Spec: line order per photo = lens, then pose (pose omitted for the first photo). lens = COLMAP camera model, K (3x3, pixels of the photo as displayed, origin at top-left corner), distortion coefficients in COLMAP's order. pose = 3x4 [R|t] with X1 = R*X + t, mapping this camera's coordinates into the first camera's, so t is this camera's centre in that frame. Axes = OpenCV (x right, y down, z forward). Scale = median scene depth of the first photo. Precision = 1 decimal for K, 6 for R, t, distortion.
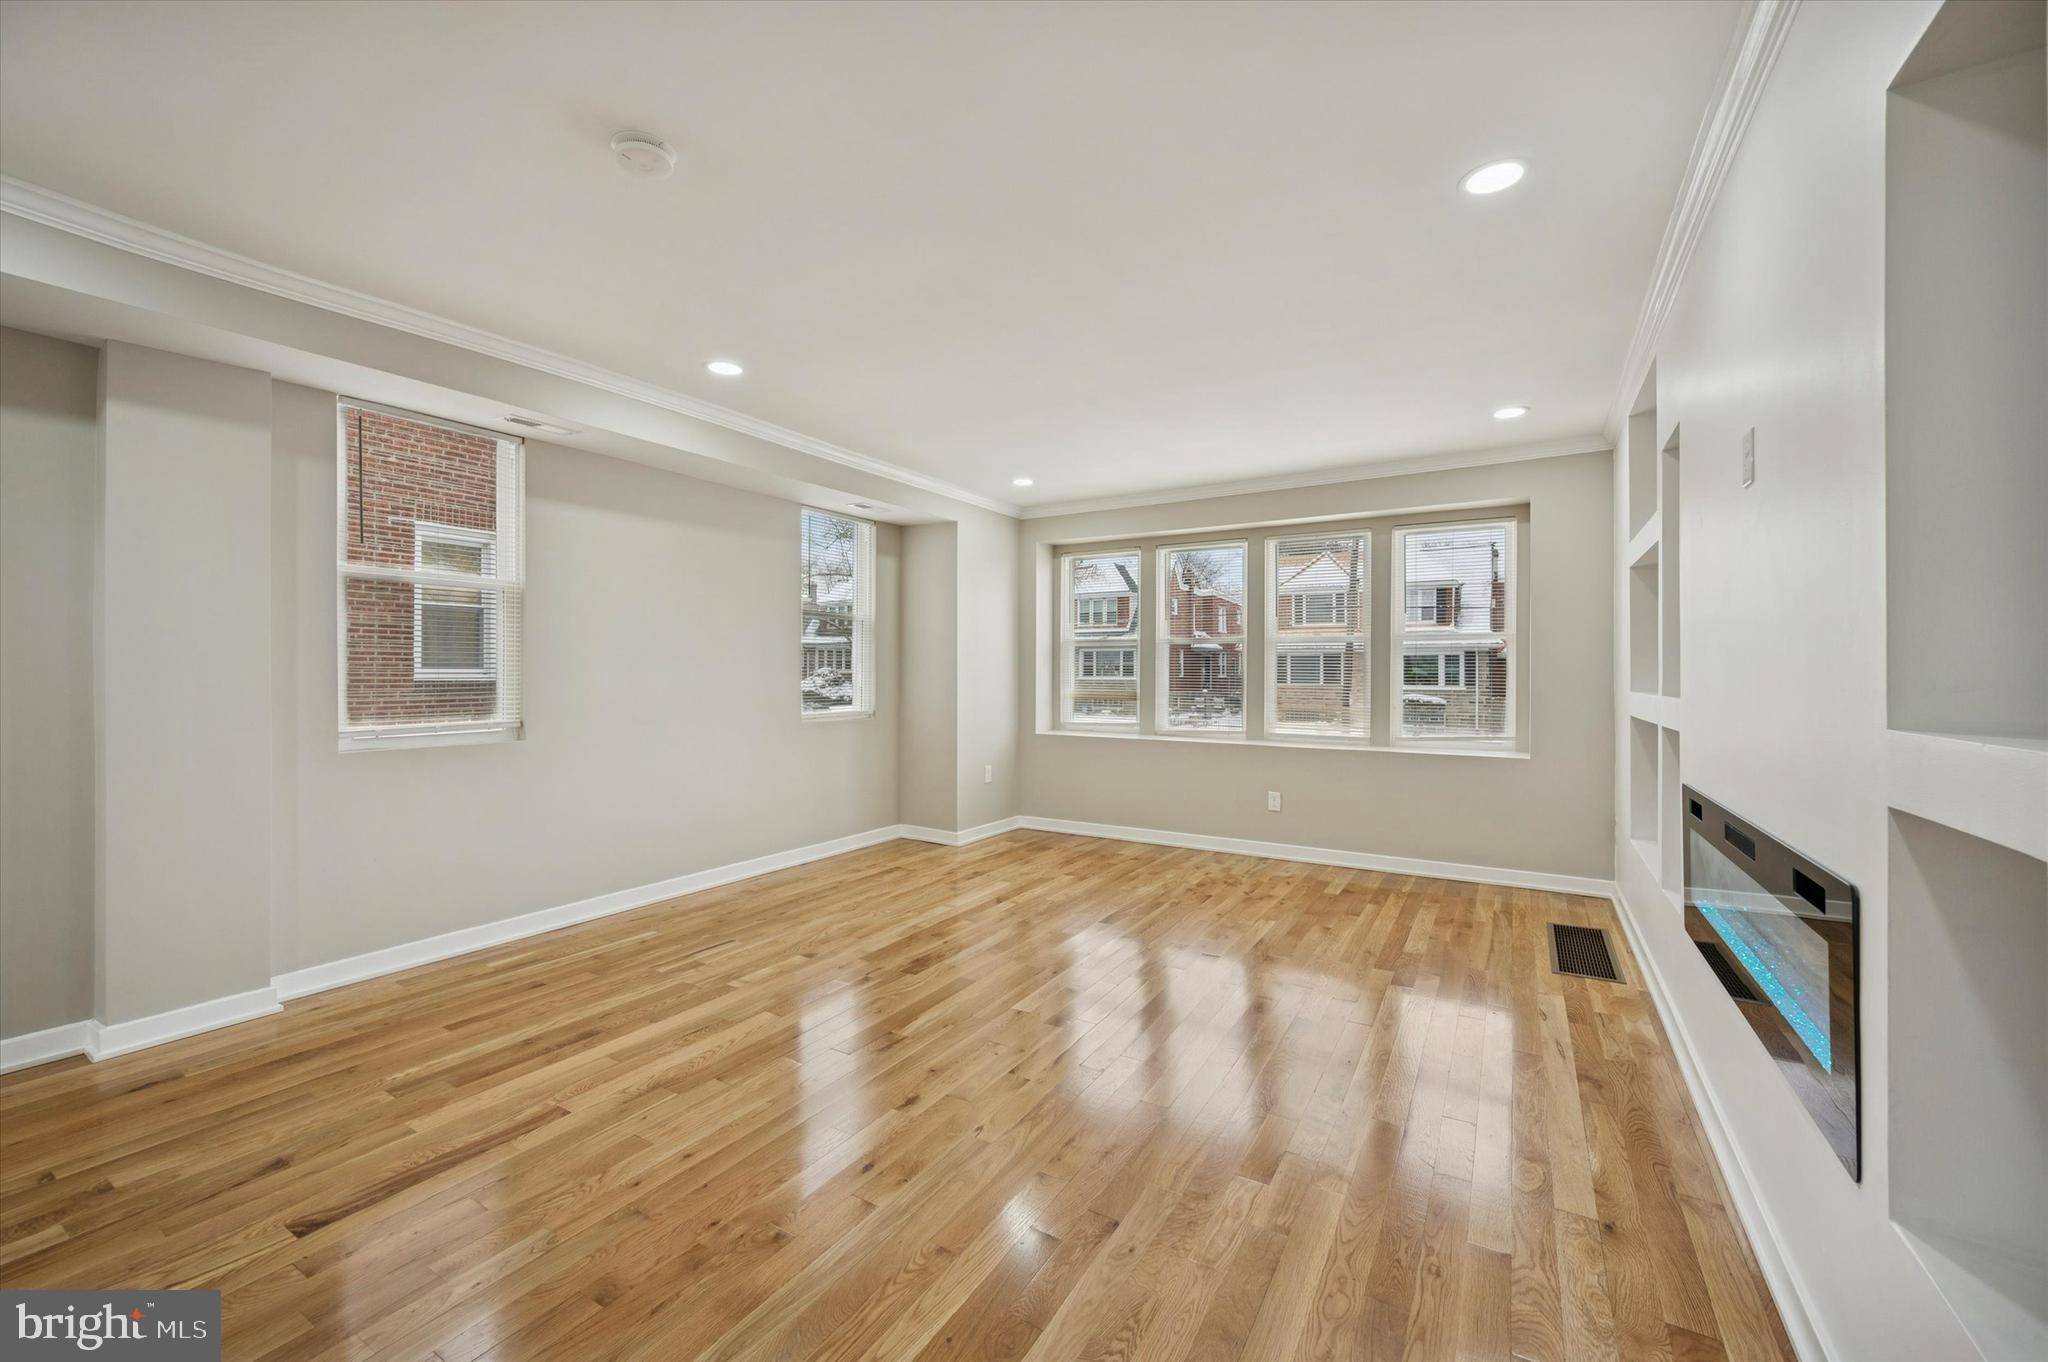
lens RADIAL K [[827.0, 0, 1001.2], [0, 827.0, 675.5], [0, 0, 1]] dist [-0.004166, -0.000253]
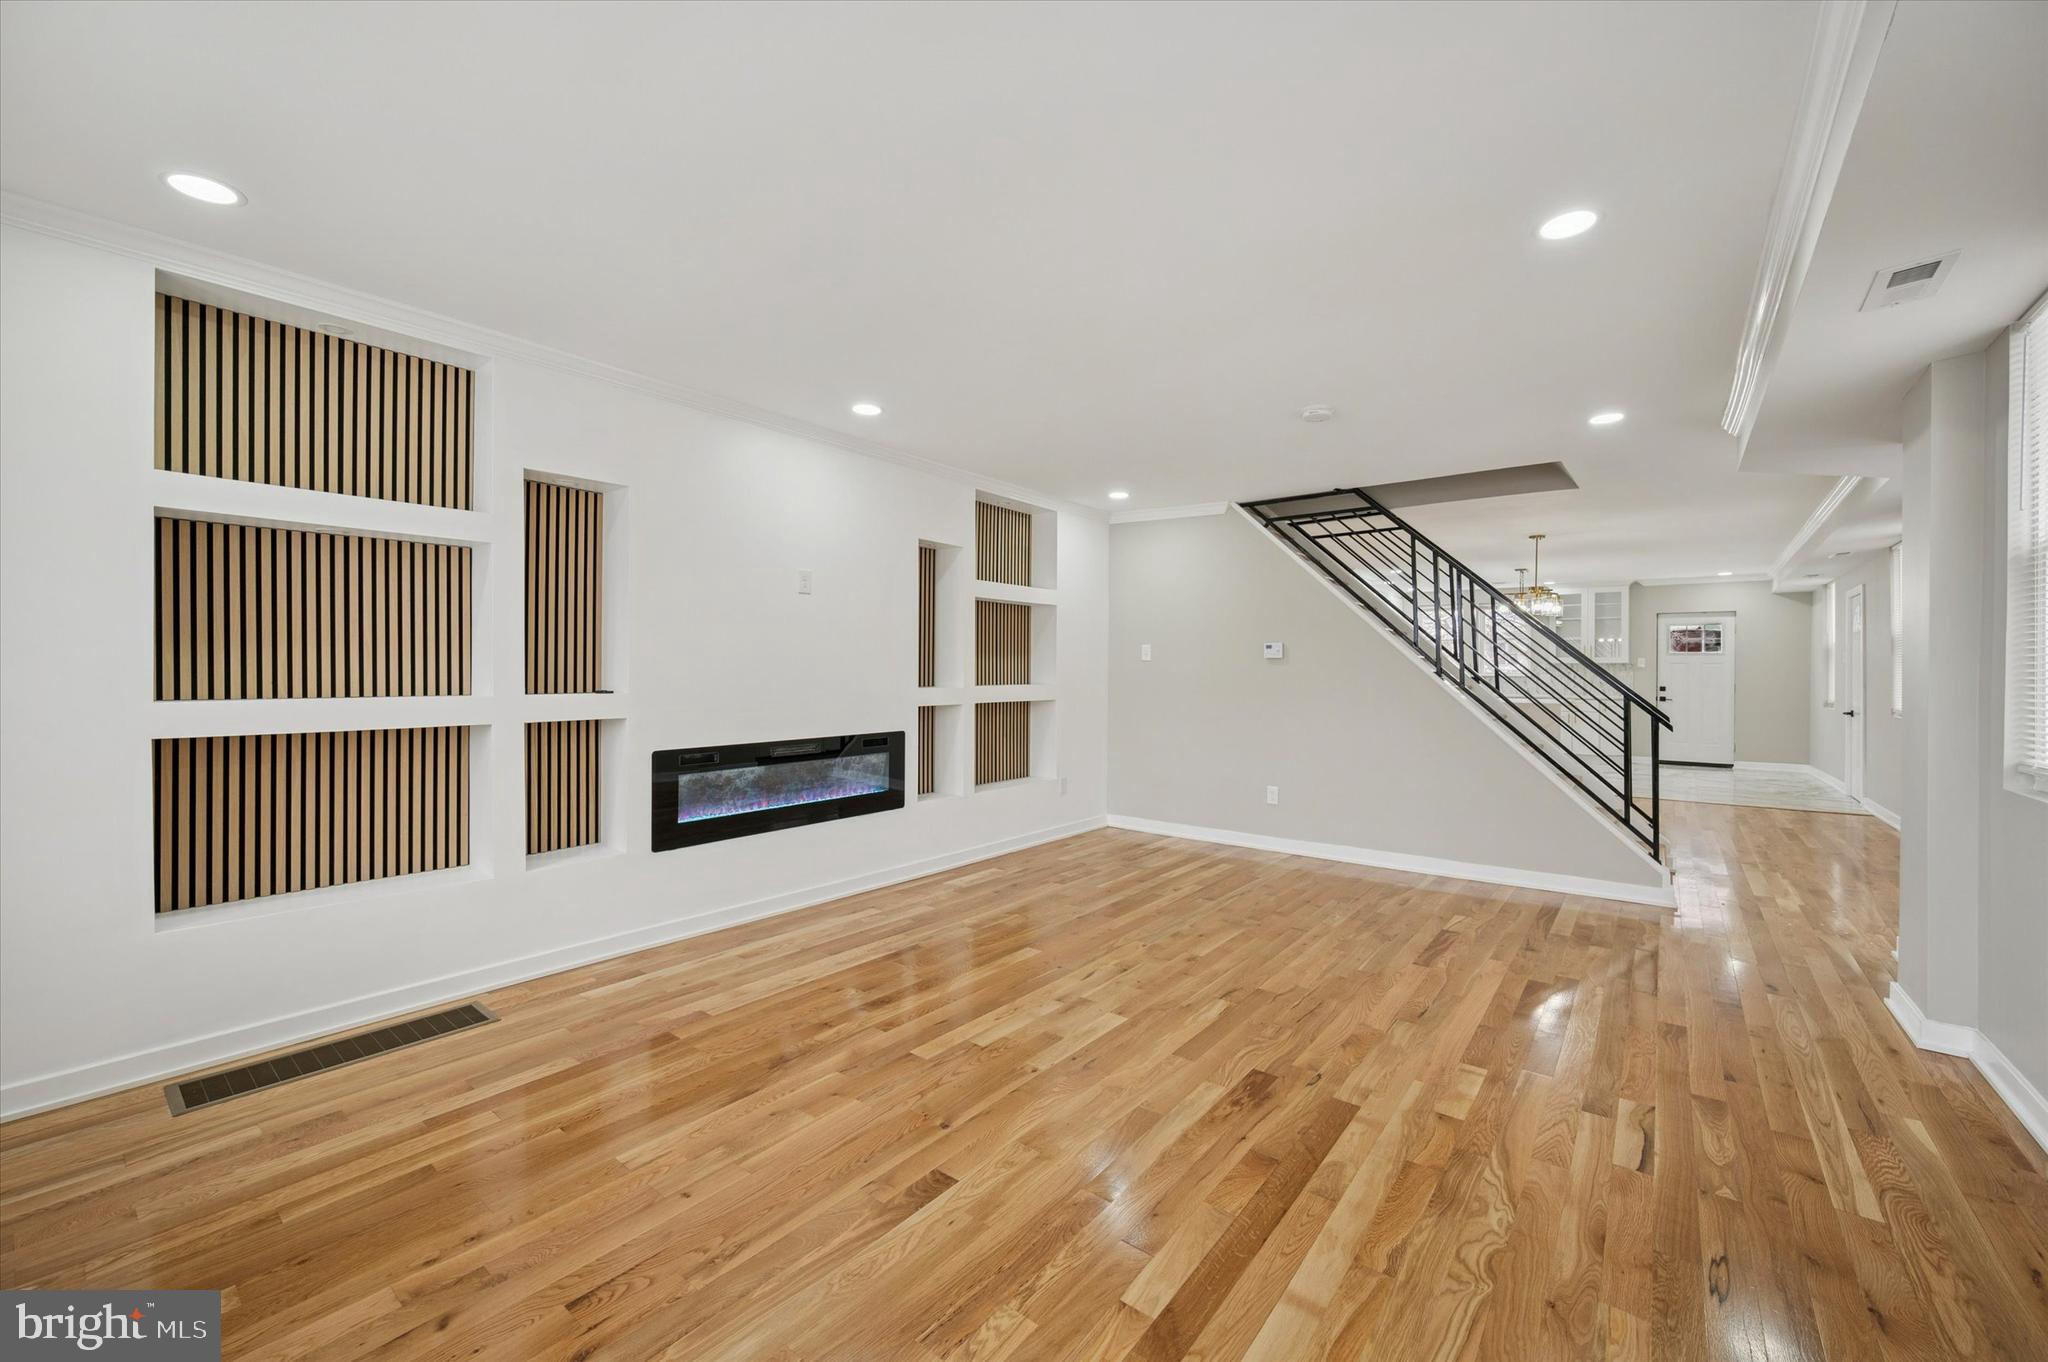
lens RADIAL K [[827.0, 0, 1001.2], [0, 827.0, 675.5], [0, 0, 1]] dist [-0.004166, -0.000253]
pose [[-0.991639, -0.007673, 0.128814, 0.032515], [-0.007227, 0.999966, 0.003932, -0.008944], [-0.128840, 0.002968, -0.991661, 1.699650]]
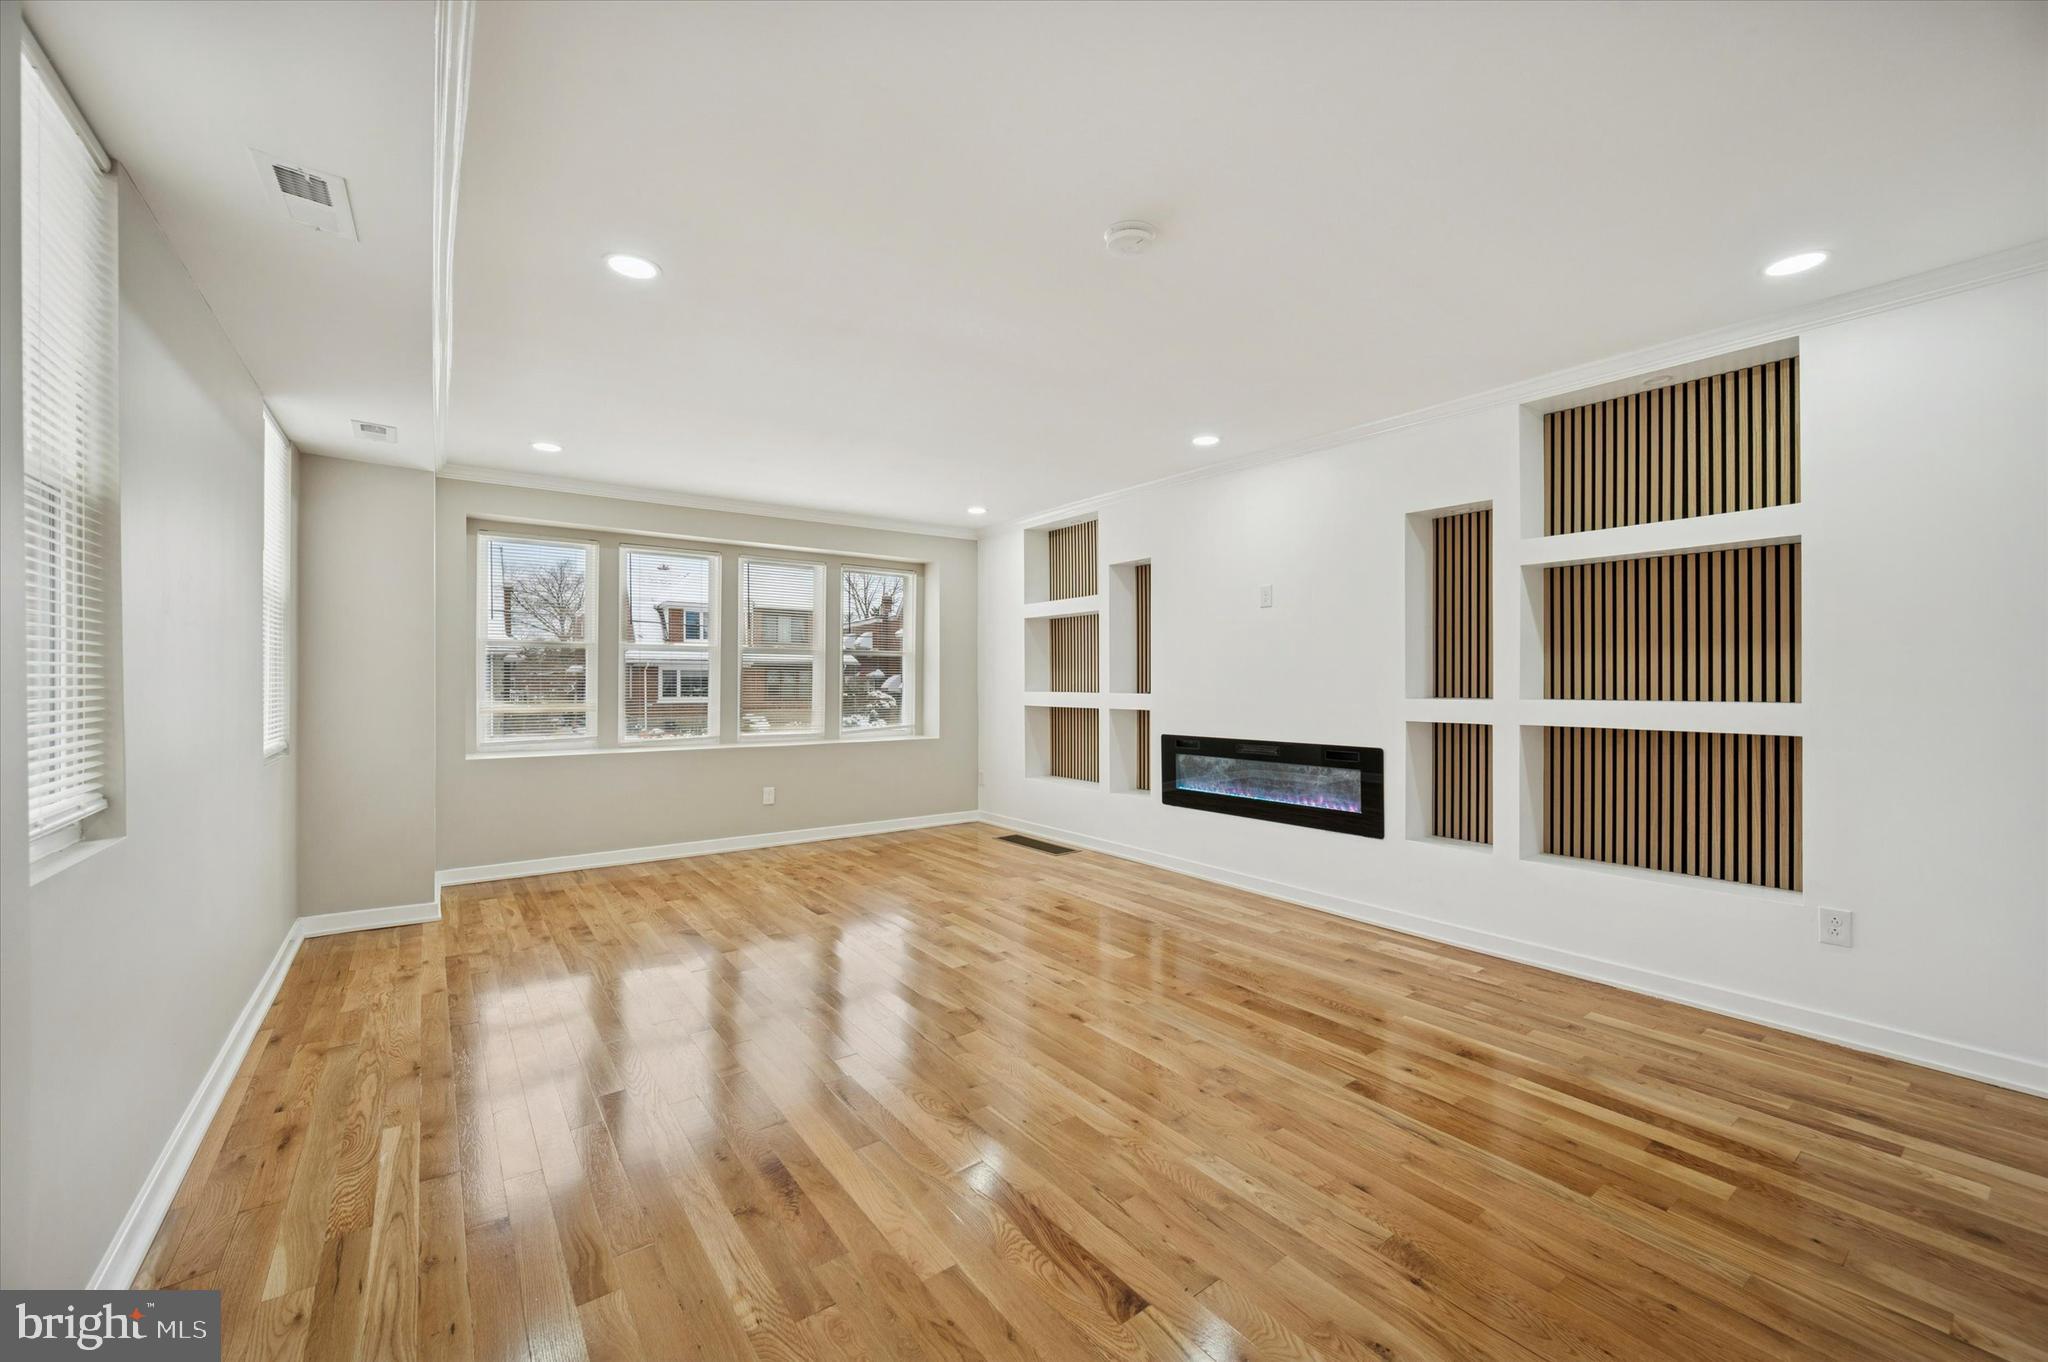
lens RADIAL K [[804.9, 0, 1030.0], [0, 804.9, 693.4], [0, 0, 1]] dist [0.000511, 0.000210]
pose [[0.374373, -0.023341, 0.926984, -0.865374], [0.008654, 0.999728, 0.021677, -0.016490], [-0.927238, -0.000093, 0.374473, 0.389730]]
